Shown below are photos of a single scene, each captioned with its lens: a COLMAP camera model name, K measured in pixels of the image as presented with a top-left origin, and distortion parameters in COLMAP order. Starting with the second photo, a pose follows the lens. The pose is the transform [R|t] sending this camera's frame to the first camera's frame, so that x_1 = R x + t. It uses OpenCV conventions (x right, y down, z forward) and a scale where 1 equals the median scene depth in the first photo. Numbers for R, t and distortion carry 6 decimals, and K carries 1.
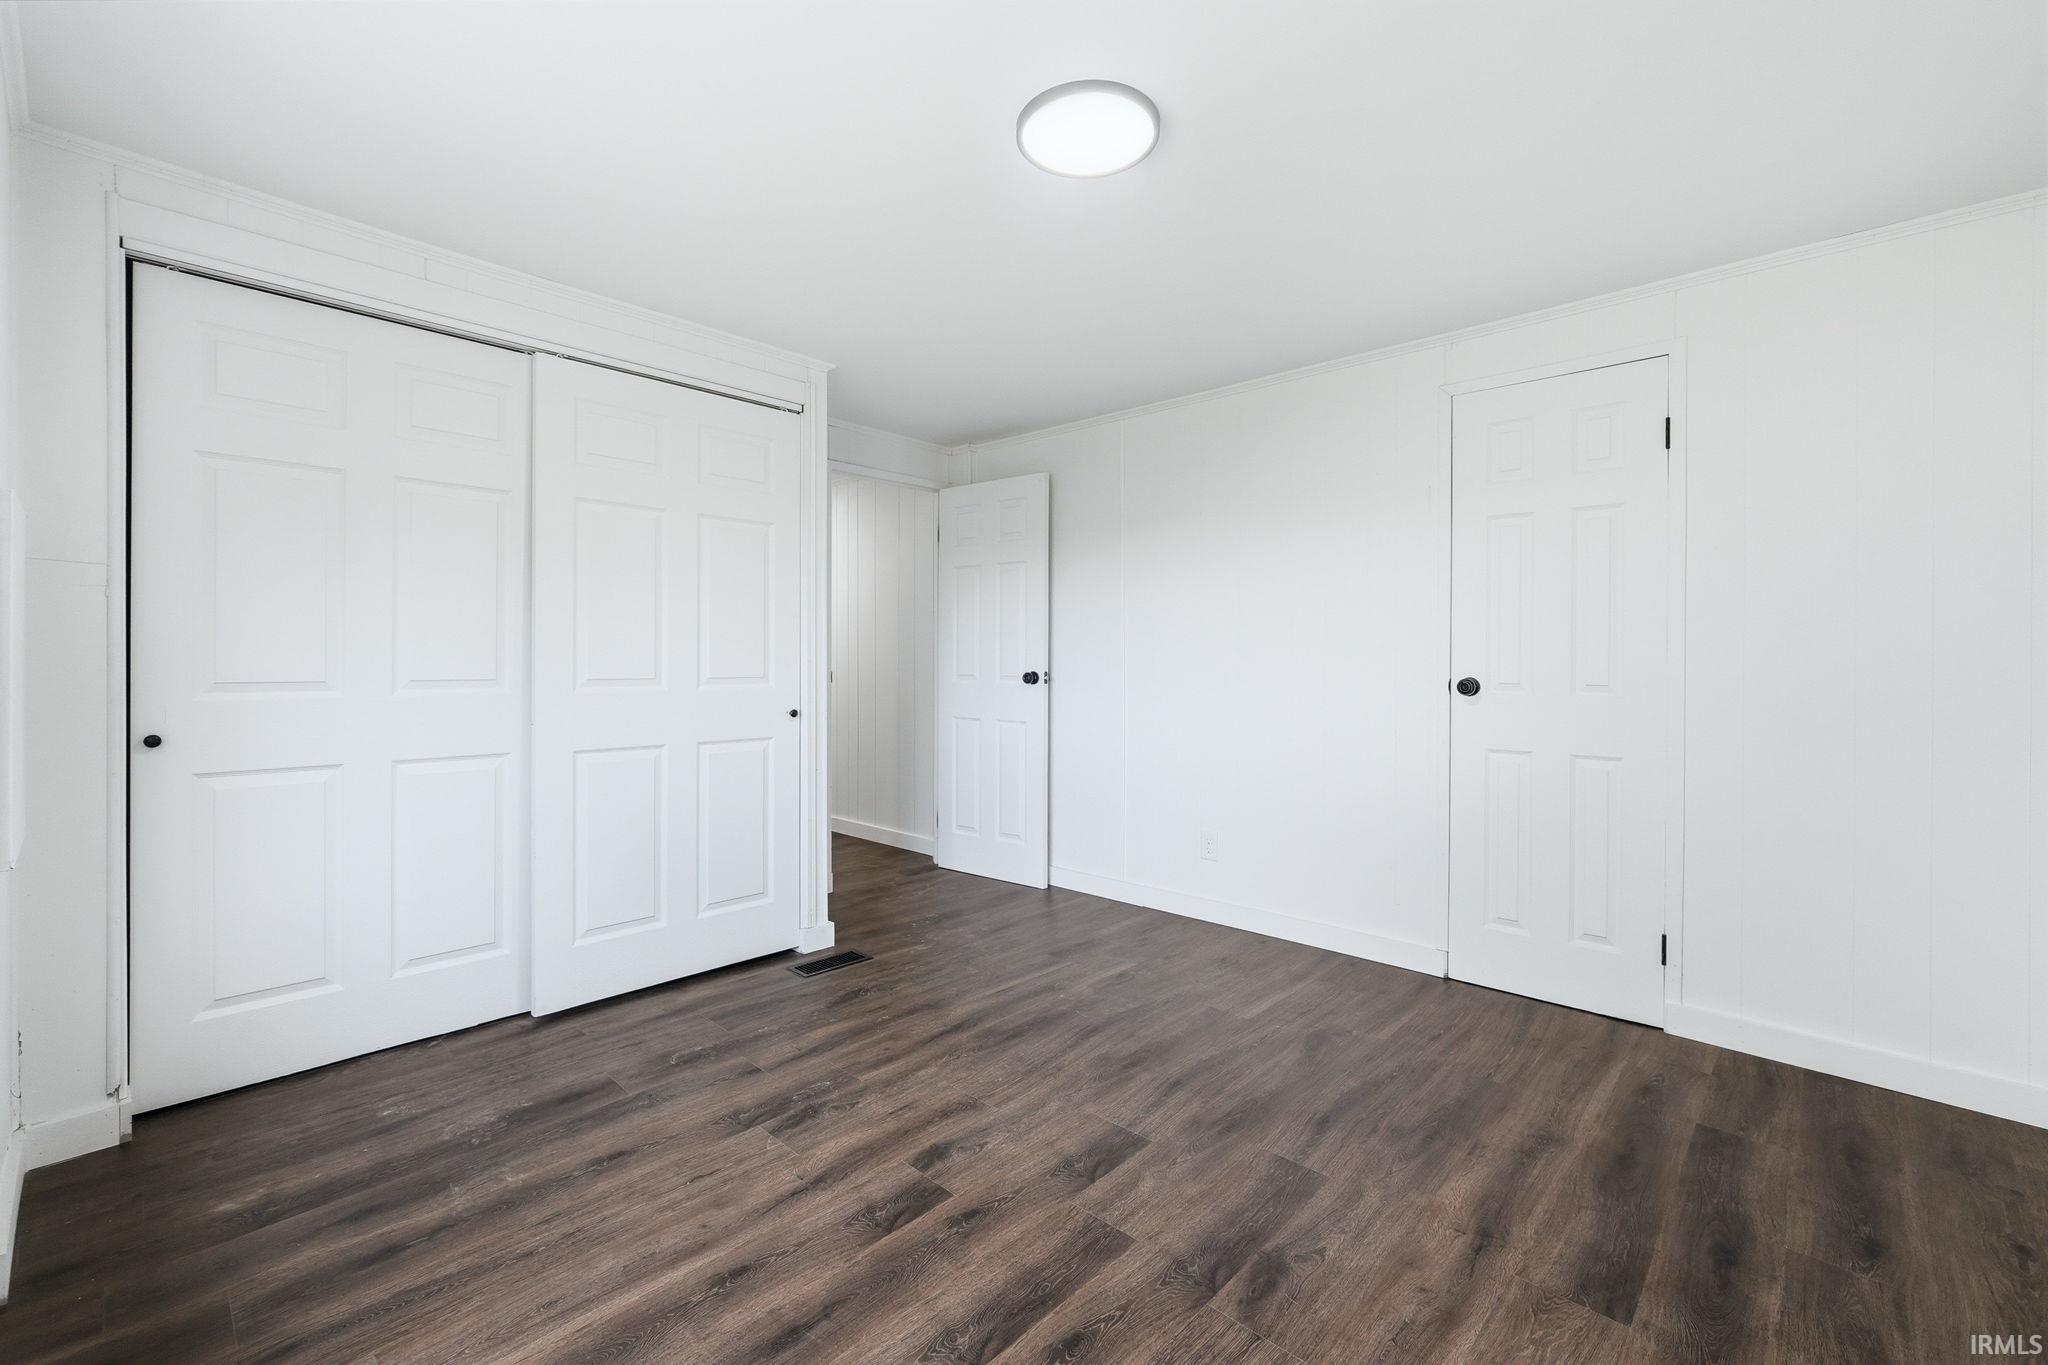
lens RADIAL K [[878.6, 0, 1021.4], [0, 878.6, 667.9], [0, 0, 1]] dist [-0.004396, 0.000027]
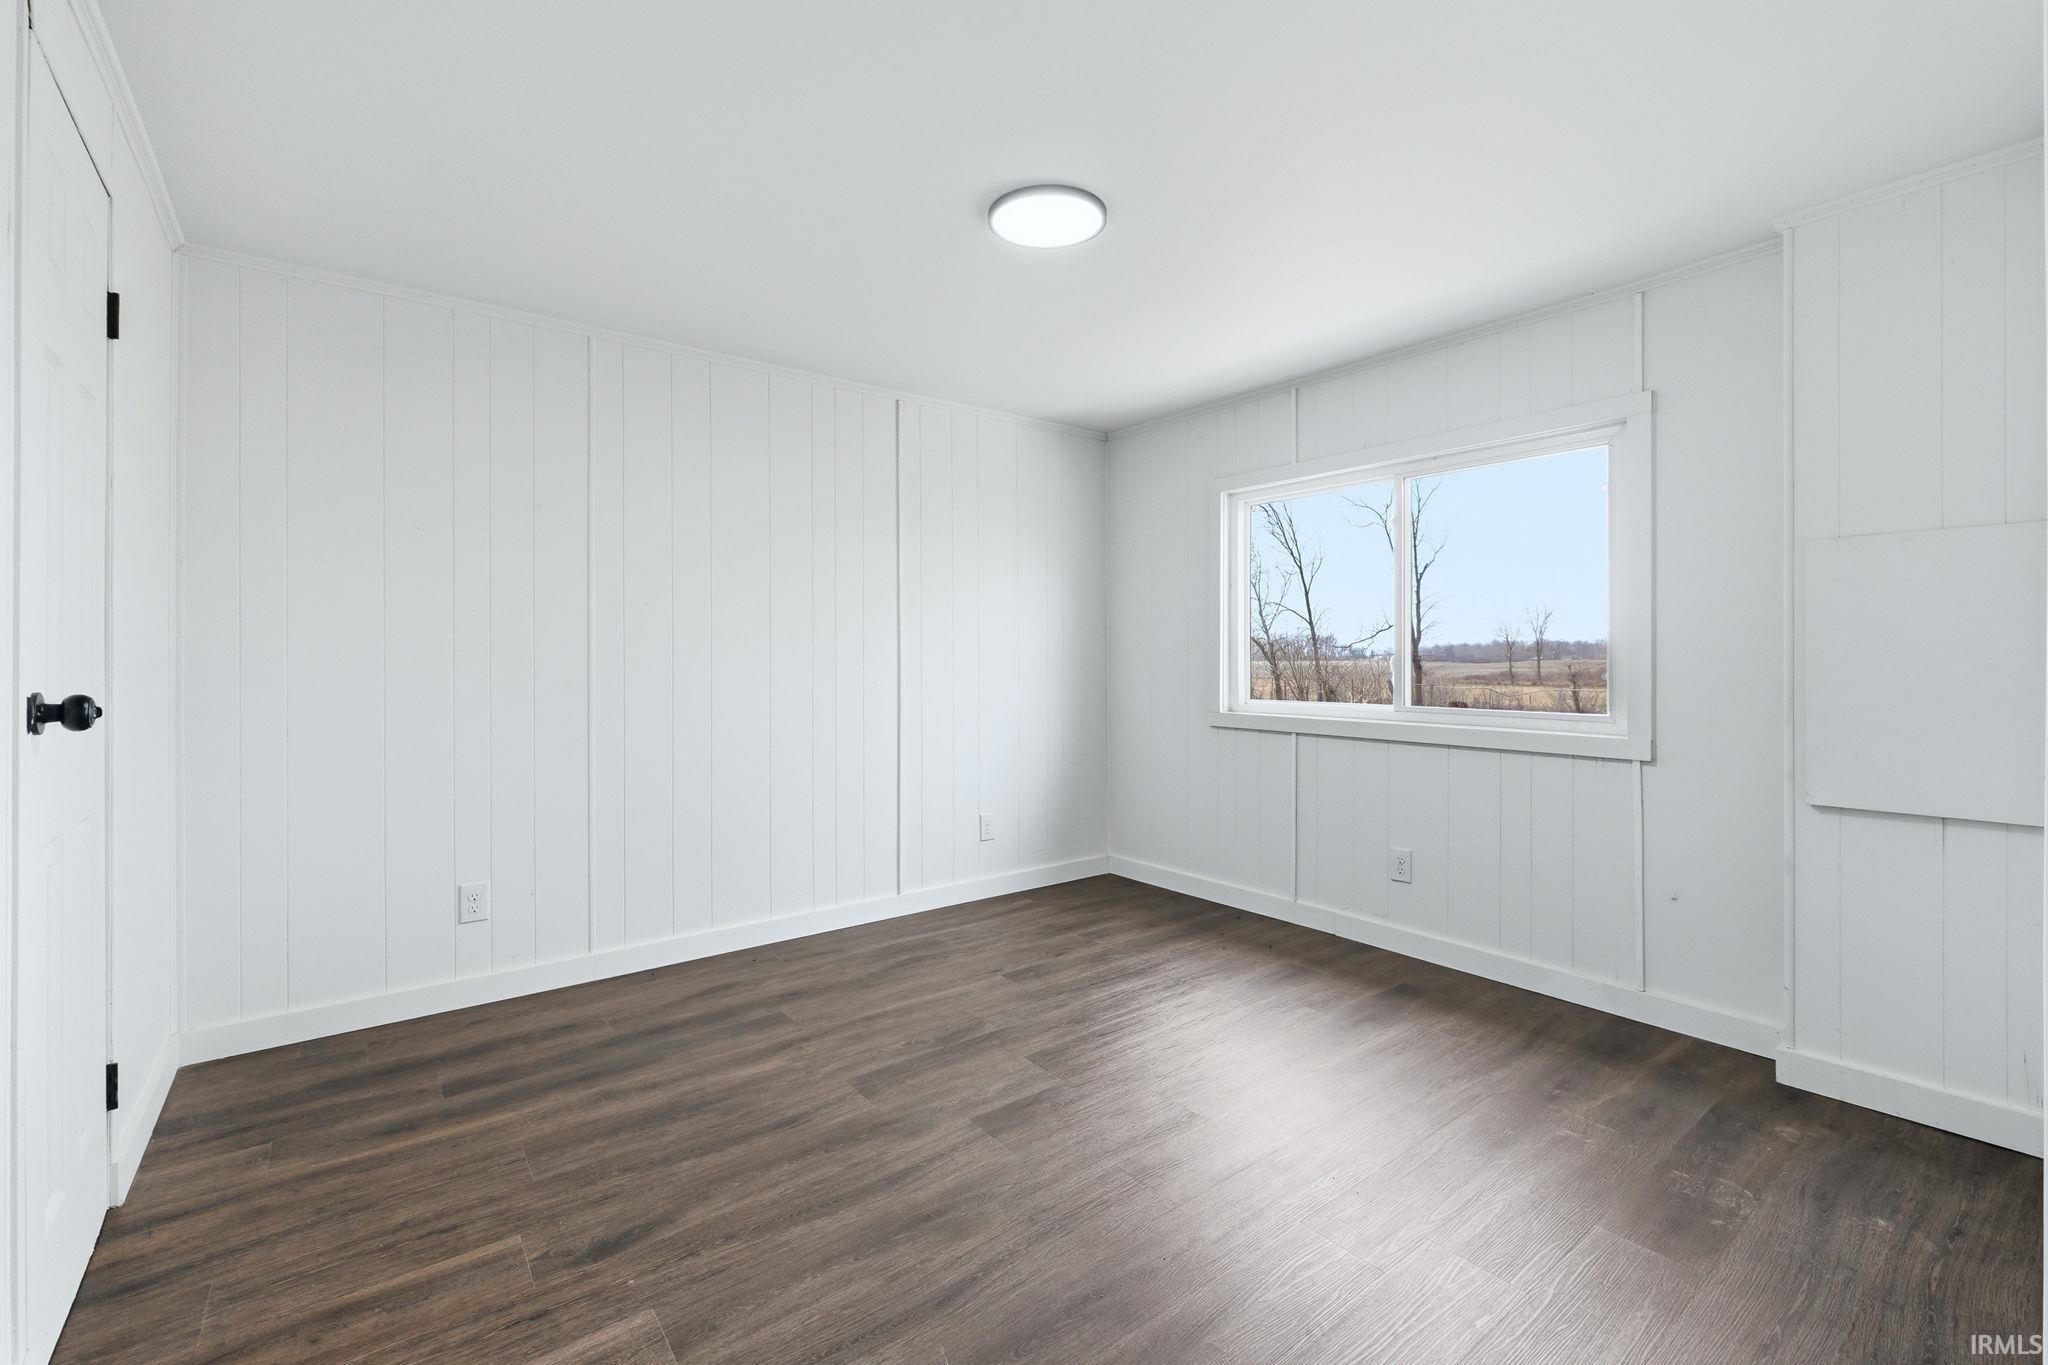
lens RADIAL K [[878.6, 0, 1024.8], [0, 878.6, 664.7], [0, 0, 1]] dist [-0.004396, 0.000027]
pose [[-0.988791, -0.005240, 0.149212, -0.069335], [-0.001355, 0.999658, 0.026125, -0.025772], [-0.149298, 0.025630, -0.988460, 2.024200]]
